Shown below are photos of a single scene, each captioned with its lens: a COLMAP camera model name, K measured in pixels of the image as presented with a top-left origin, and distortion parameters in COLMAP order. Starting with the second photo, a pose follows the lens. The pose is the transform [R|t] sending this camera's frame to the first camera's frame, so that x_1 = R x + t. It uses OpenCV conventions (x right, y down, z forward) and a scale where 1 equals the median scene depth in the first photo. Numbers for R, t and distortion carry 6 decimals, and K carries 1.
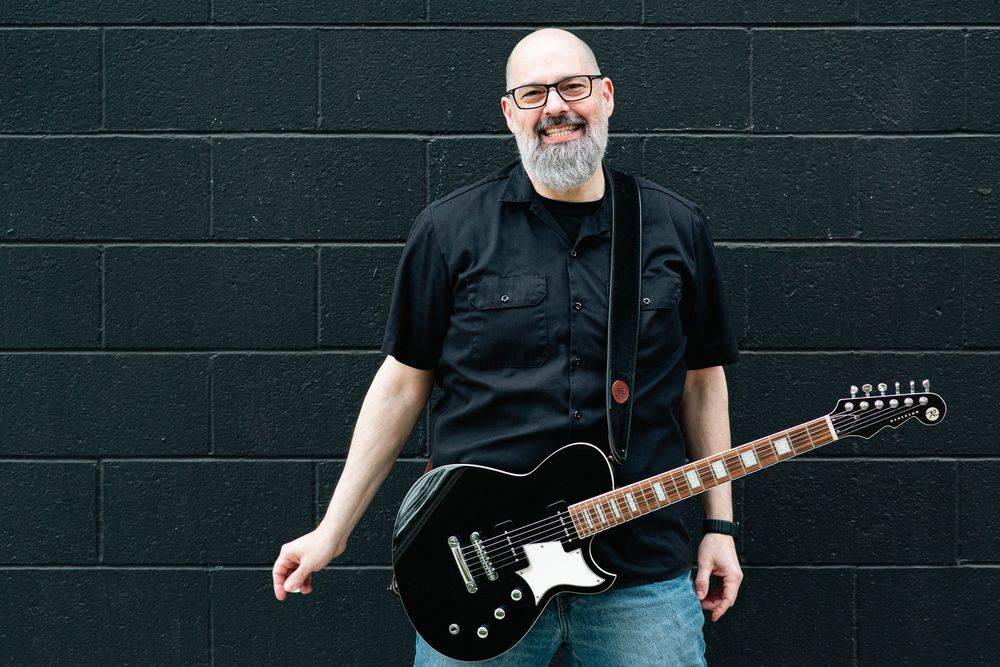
lens RADIAL K [[2438.1, 0, 500.0], [0, 2438.1, 333.5], [0, 0, 1]] dist [-0.890123, 0.473549]
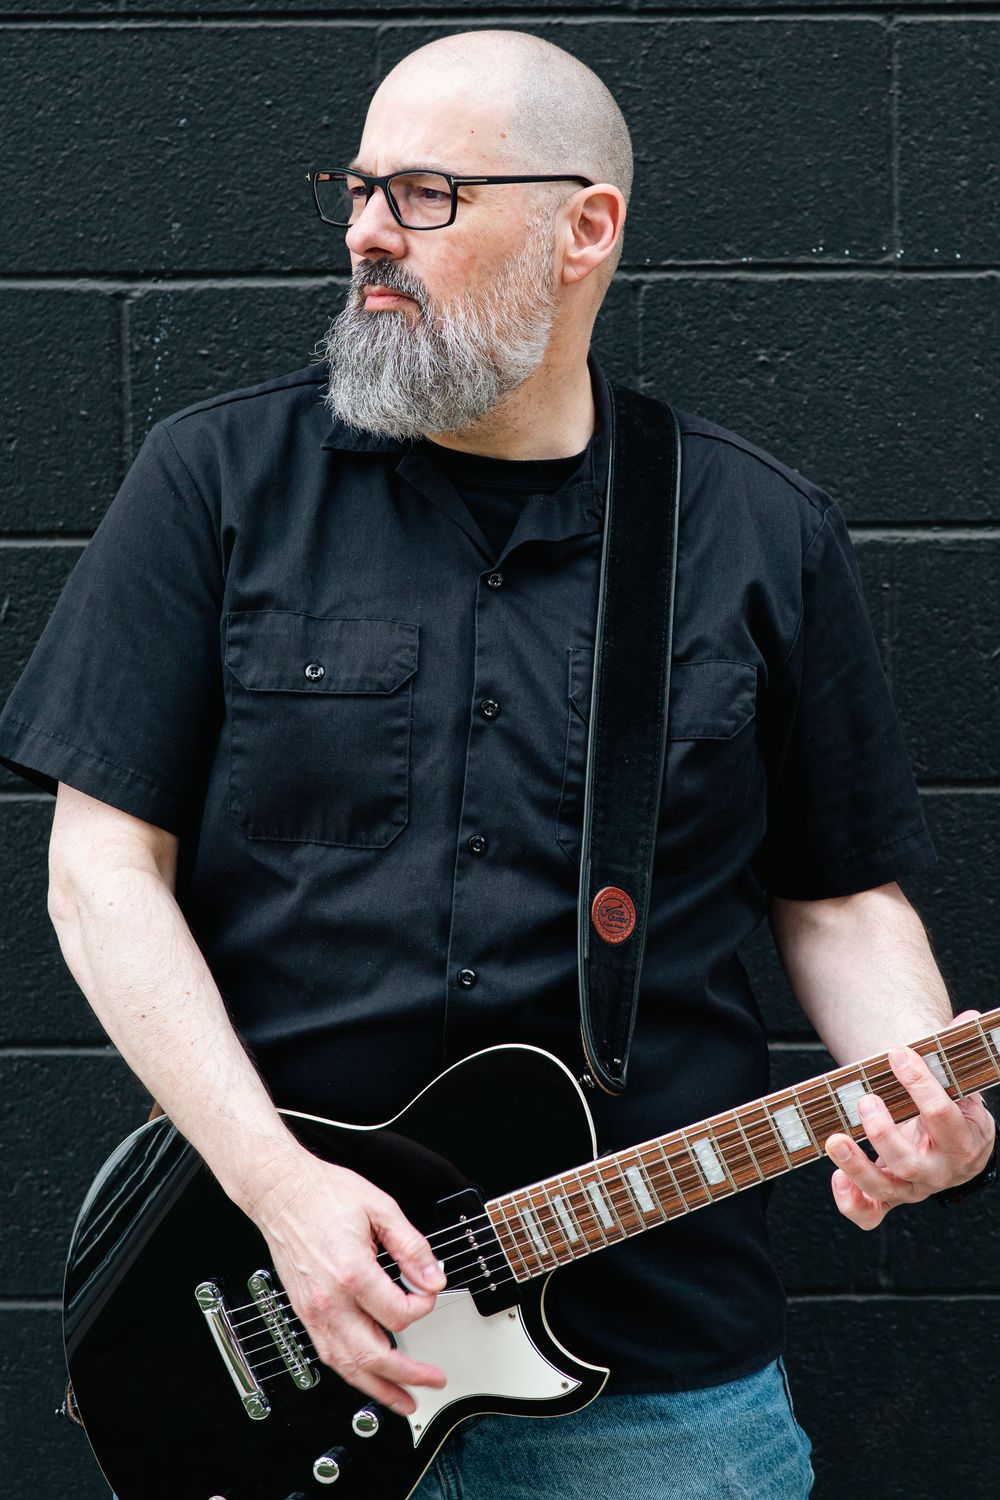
lens RADIAL K [[4307.3, 0, 500.0], [0, 4307.3, 750.0], [0, 0, 1]] dist [-0.580530, 1.451733]
pose [[0.998026, -0.013336, 0.061369, -0.011524], [0.010647, 0.998978, 0.043930, -0.032882], [-0.061892, -0.043190, 0.997148, 0.258111]]
